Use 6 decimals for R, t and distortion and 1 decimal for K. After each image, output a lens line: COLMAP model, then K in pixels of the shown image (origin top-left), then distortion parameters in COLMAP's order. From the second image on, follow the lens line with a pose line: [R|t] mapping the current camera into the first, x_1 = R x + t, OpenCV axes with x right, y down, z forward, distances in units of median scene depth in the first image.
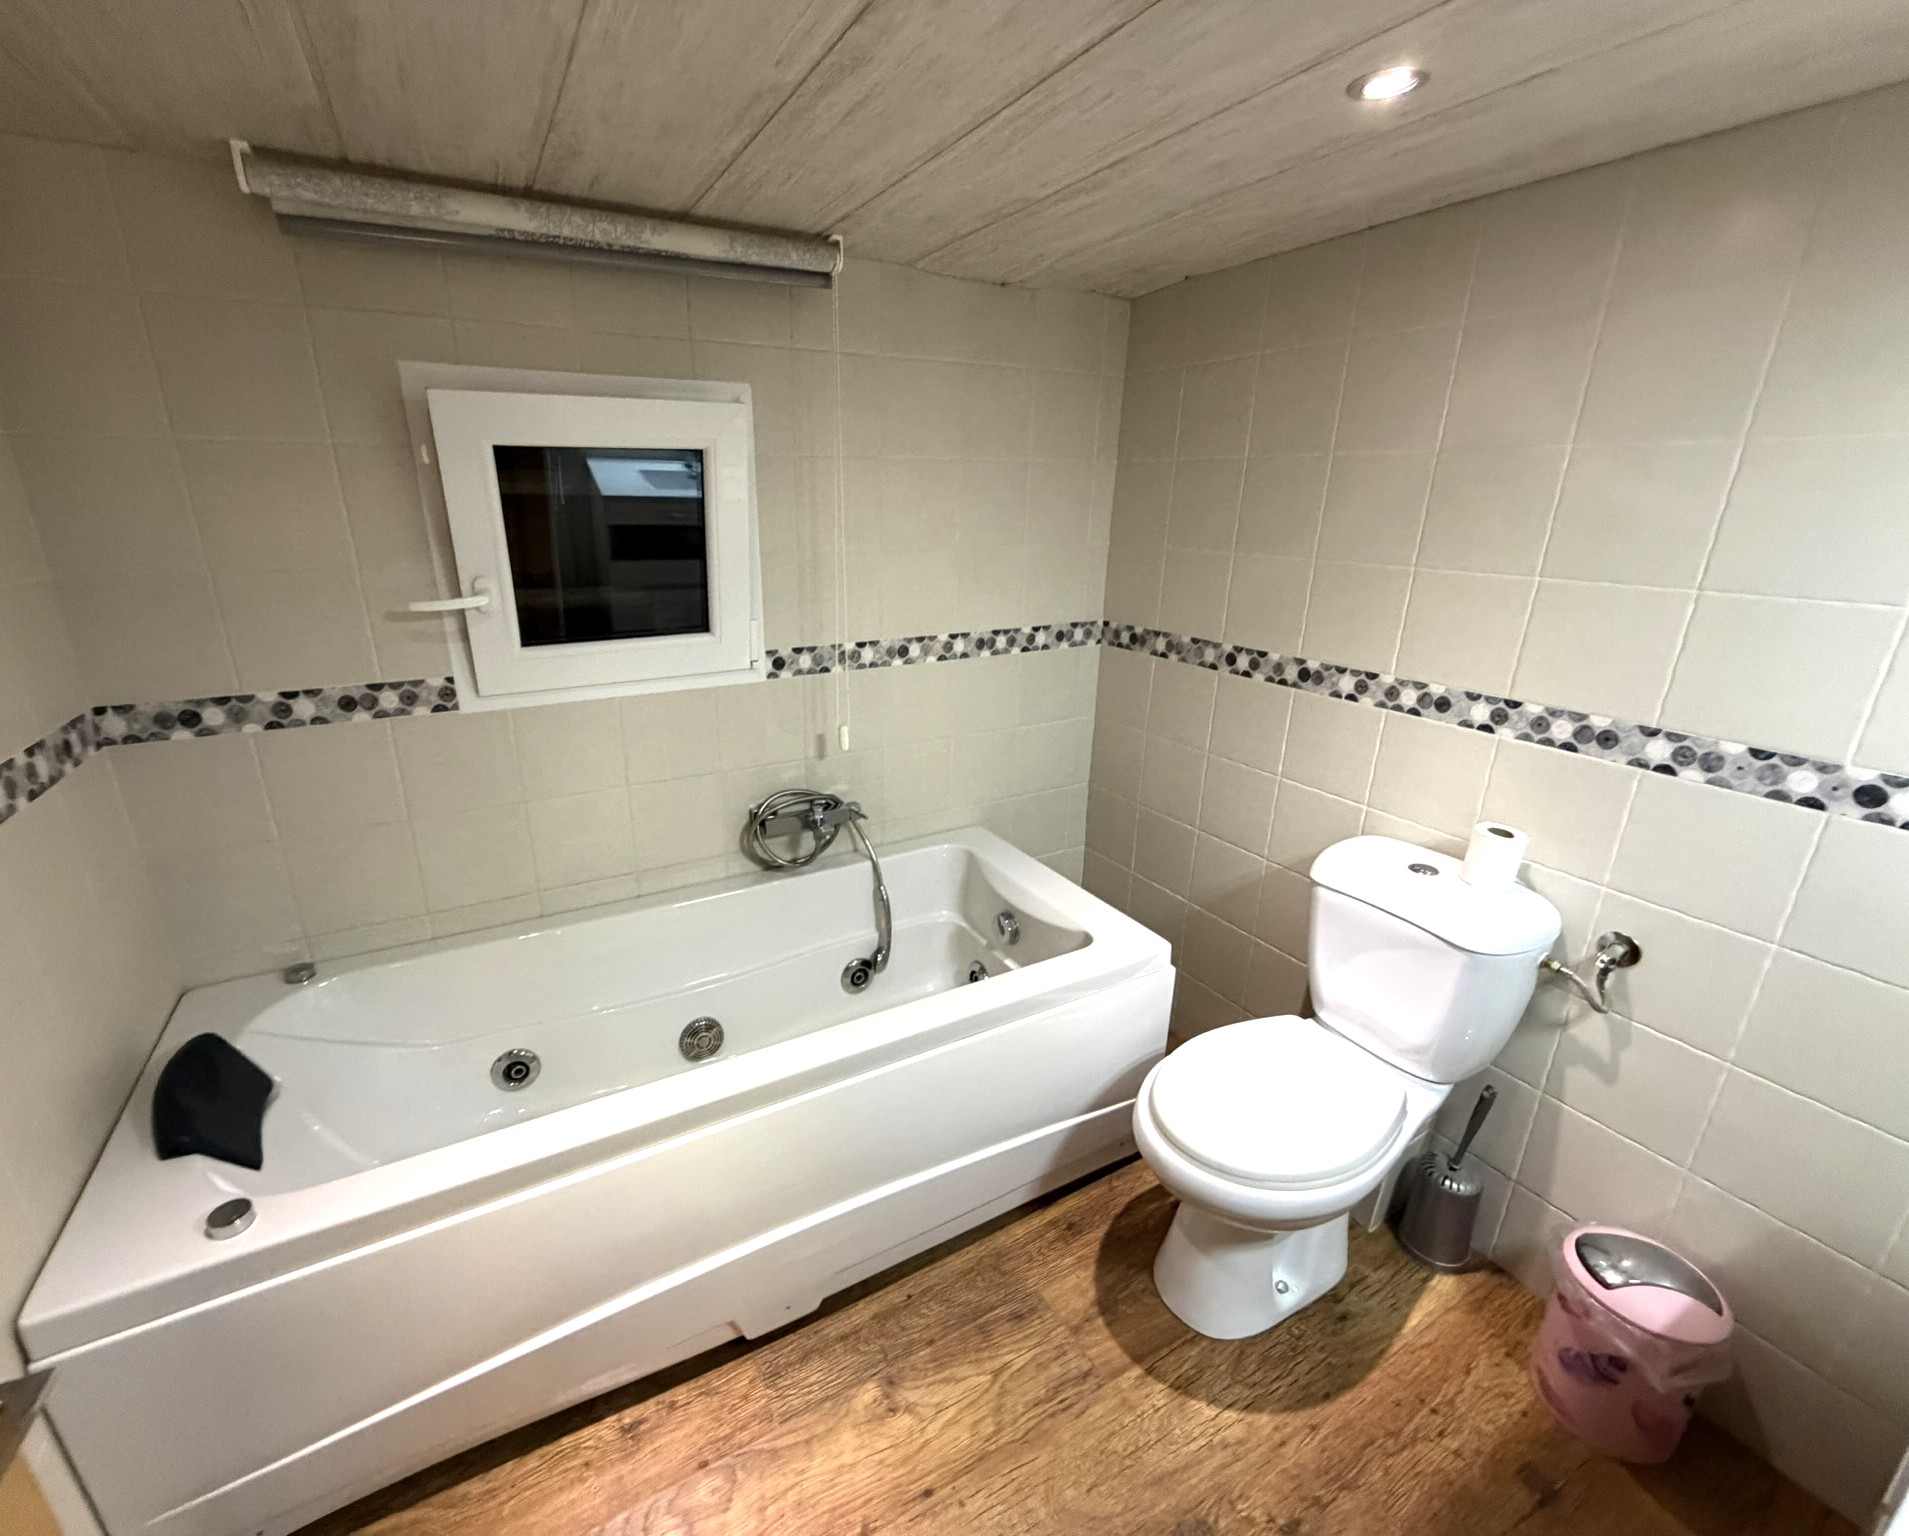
lens RADIAL K [[849.7, 0, 952.5], [0, 849.7, 764.8], [0, 0, 1]] dist [-0.000132, -0.000037]
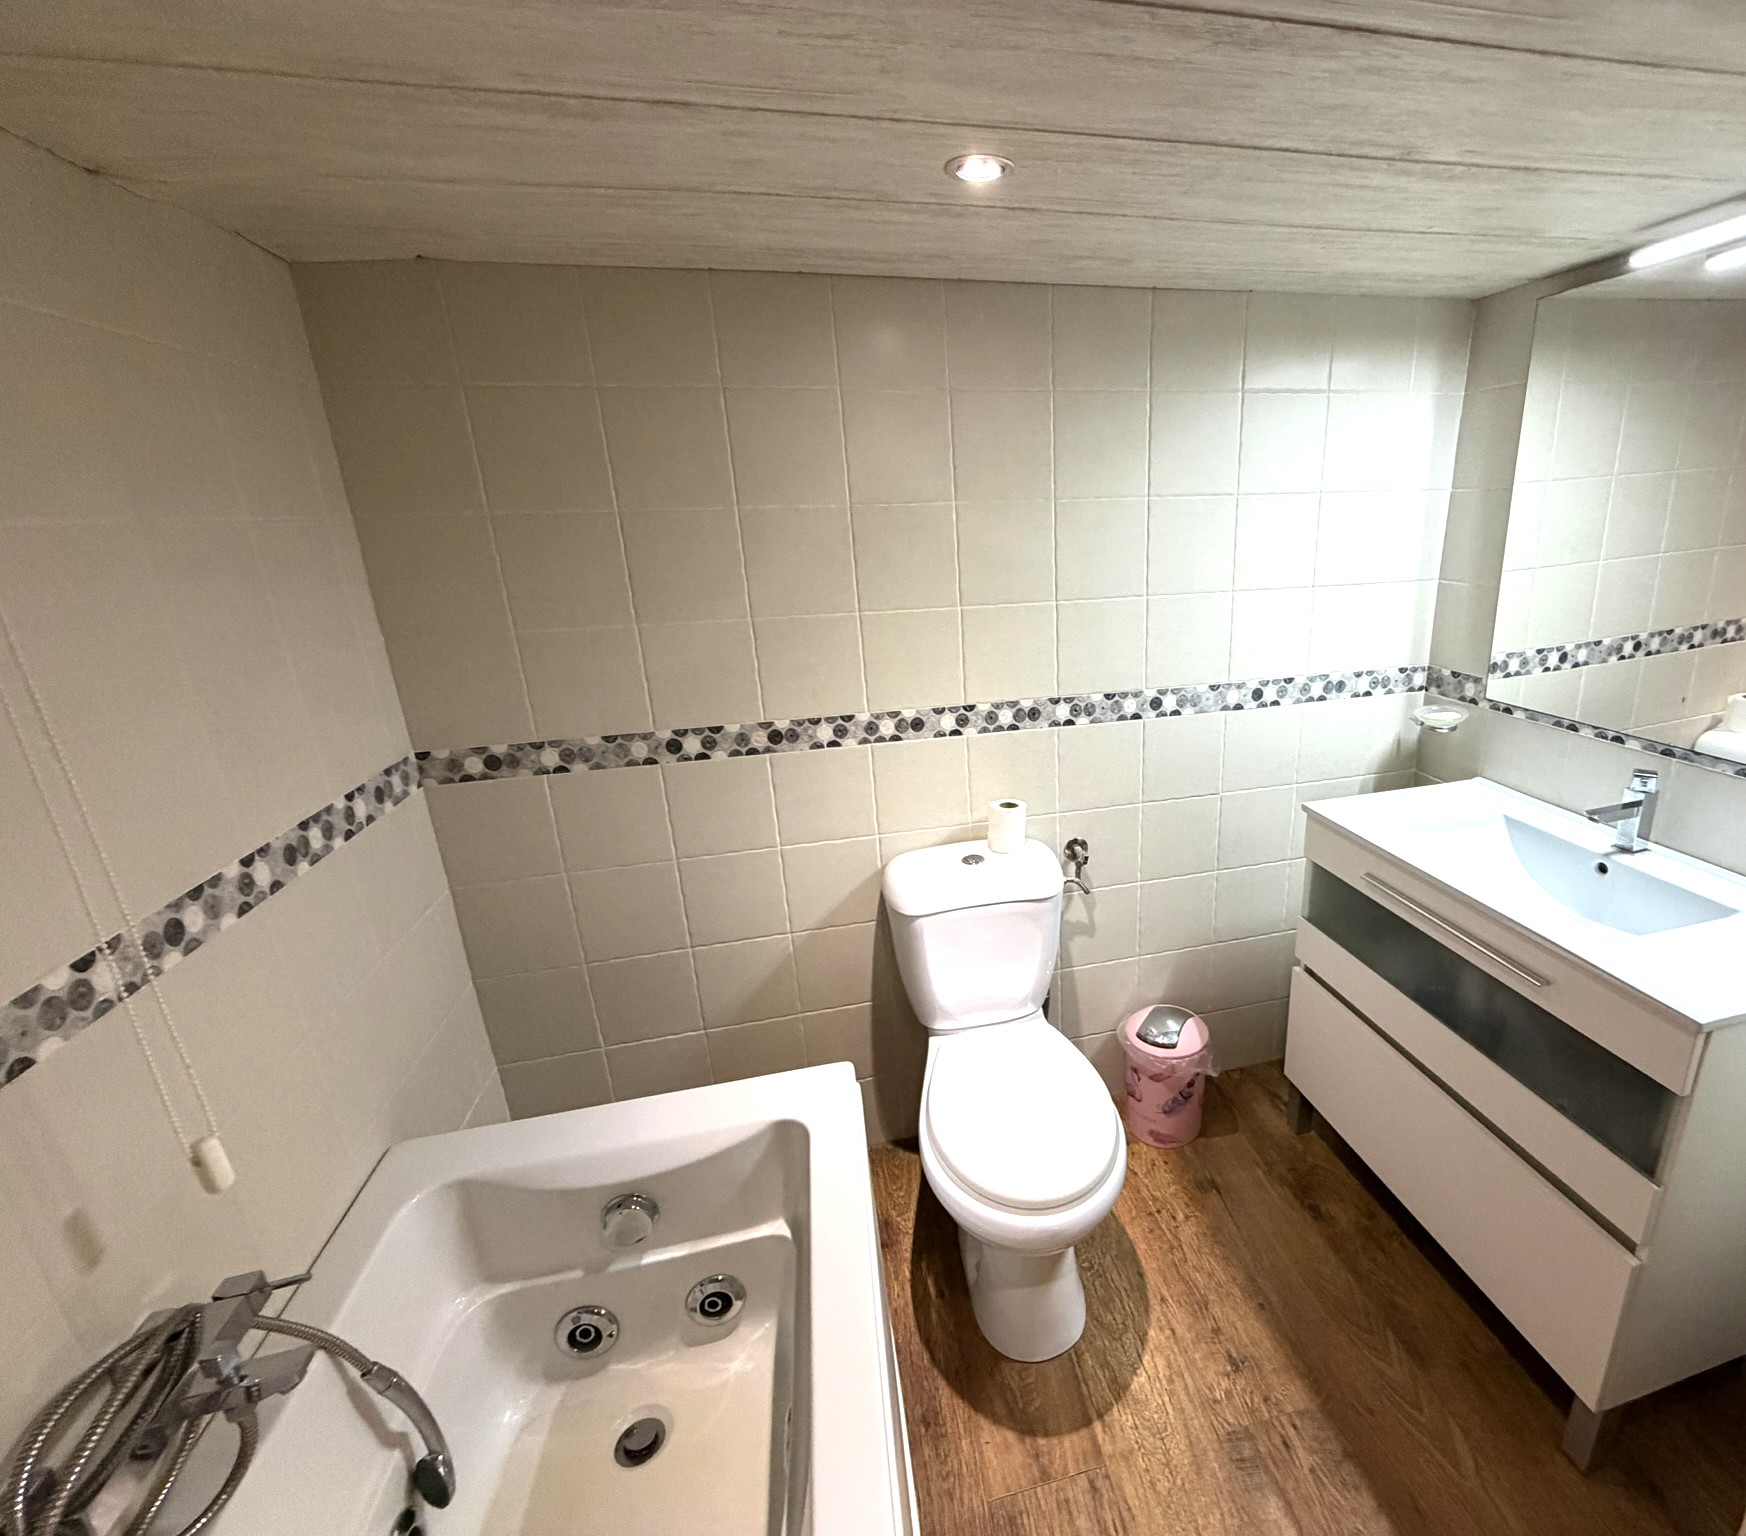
lens RADIAL K [[852.0, 0, 873.0], [0, 852.0, 768.0], [0, 0, 1]] dist [-0.001796, 0.000646]
pose [[0.269947, -0.296679, 0.916029, -0.495293], [0.318941, 0.925193, 0.205657, -0.265790], [-0.908518, 0.236643, 0.344377, 0.658787]]
